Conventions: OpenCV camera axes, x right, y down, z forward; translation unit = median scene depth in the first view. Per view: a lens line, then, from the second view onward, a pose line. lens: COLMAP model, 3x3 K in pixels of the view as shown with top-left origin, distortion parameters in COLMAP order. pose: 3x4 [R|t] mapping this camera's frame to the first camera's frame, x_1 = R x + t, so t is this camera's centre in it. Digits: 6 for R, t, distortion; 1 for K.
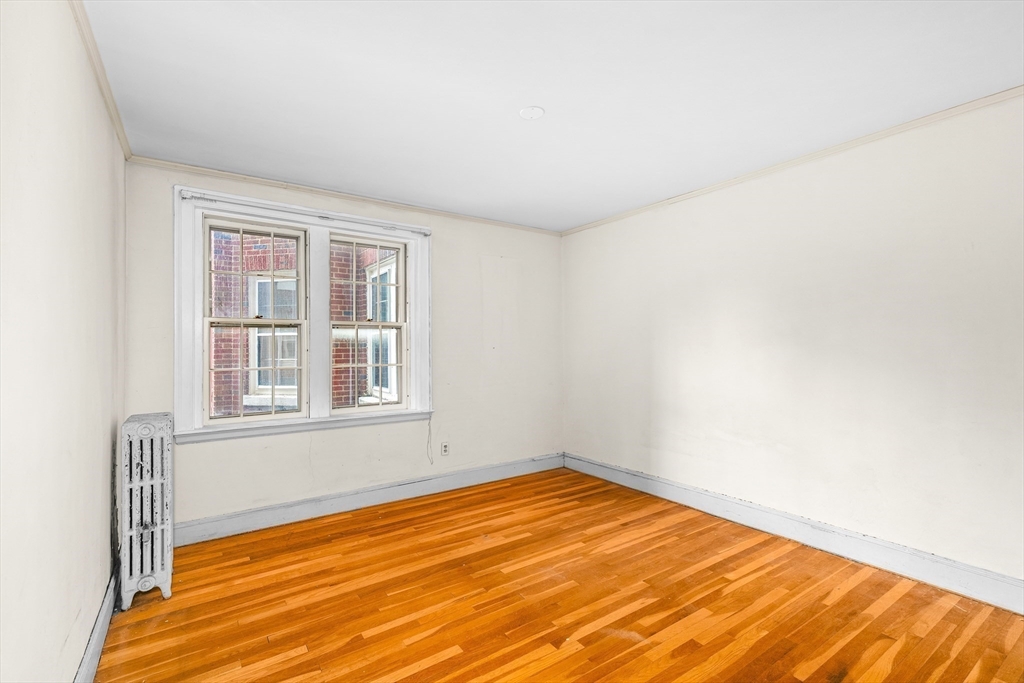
lens RADIAL K [[461.2, 0, 512.0], [0, 461.2, 341.5], [0, 0, 1]] dist [0.025475, -0.000060]
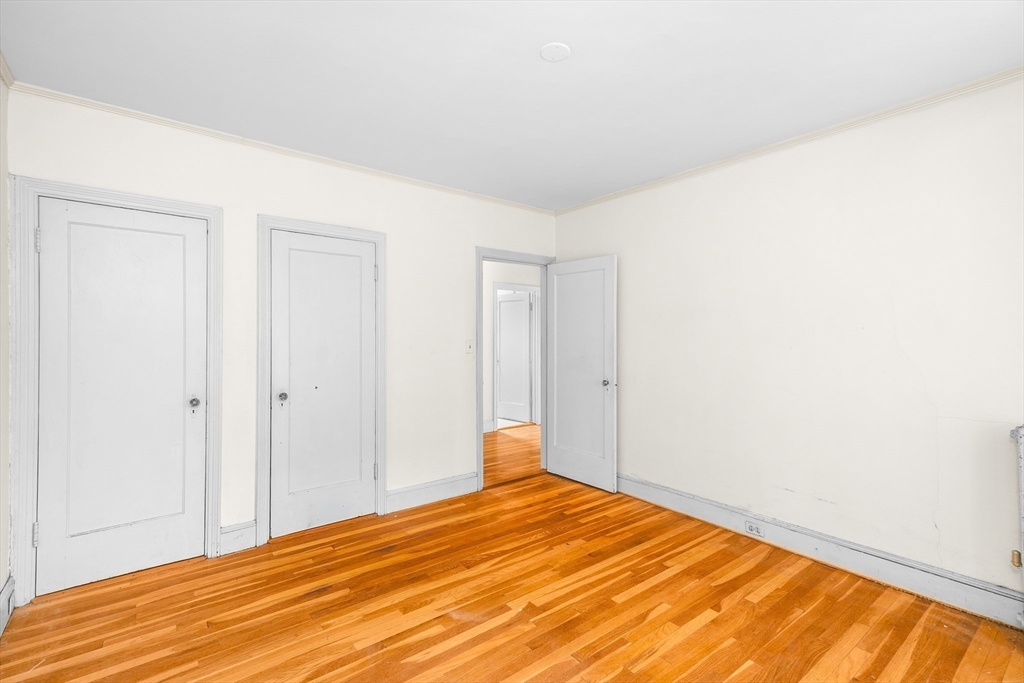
lens RADIAL K [[461.2, 0, 512.0], [0, 461.2, 341.5], [0, 0, 1]] dist [0.025475, -0.000060]
pose [[-0.997958, 0.008783, -0.063260, 0.192482], [0.008465, 0.999950, 0.005283, 0.013293], [0.063303, 0.004736, -0.997983, 1.970770]]
